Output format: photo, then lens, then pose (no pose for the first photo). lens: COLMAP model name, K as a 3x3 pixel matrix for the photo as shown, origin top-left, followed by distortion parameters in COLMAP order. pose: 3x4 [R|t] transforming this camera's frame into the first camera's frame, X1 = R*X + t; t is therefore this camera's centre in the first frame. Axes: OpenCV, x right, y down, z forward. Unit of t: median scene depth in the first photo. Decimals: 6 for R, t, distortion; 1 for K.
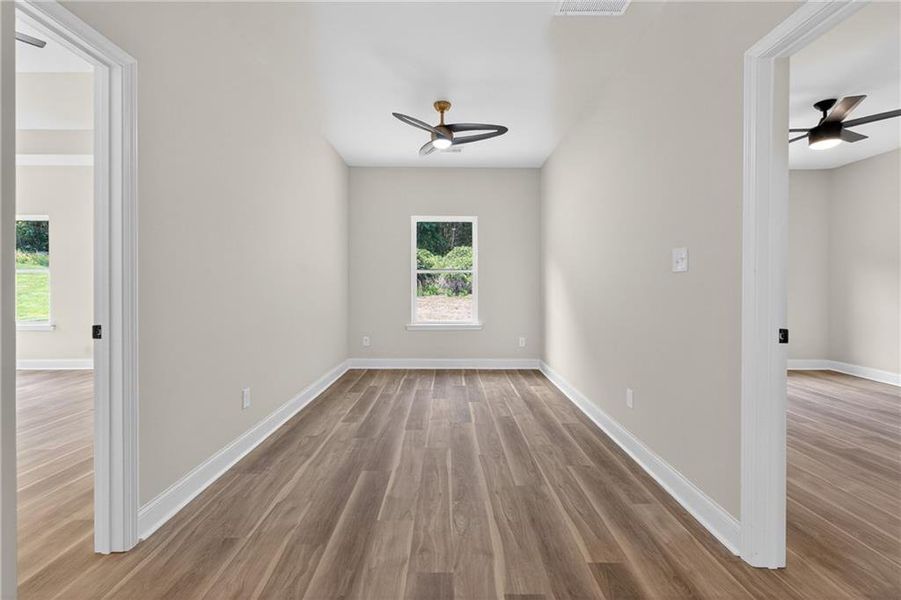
lens RADIAL K [[395.3, 0, 451.5], [0, 395.3, 293.0], [0, 0, 1]] dist [0.003531, -0.000492]
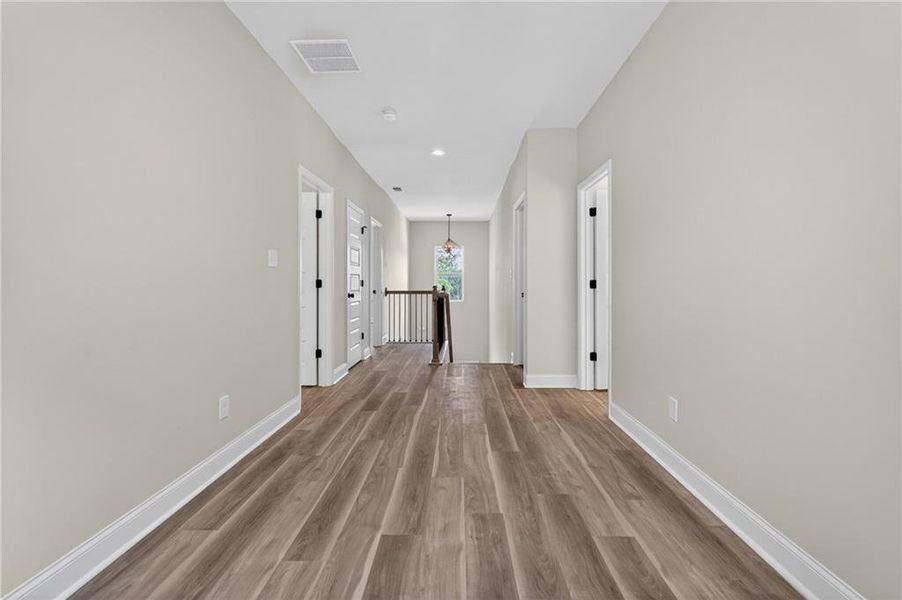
lens RADIAL K [[395.8, 0, 452.0], [0, 395.8, 293.0], [0, 0, 1]] dist [0.003531, -0.000492]
pose [[-0.999576, -0.005370, 0.028622, -0.069938], [-0.004230, 0.999202, 0.039727, -0.016060], [-0.028812, 0.039589, -0.998801, 1.962045]]
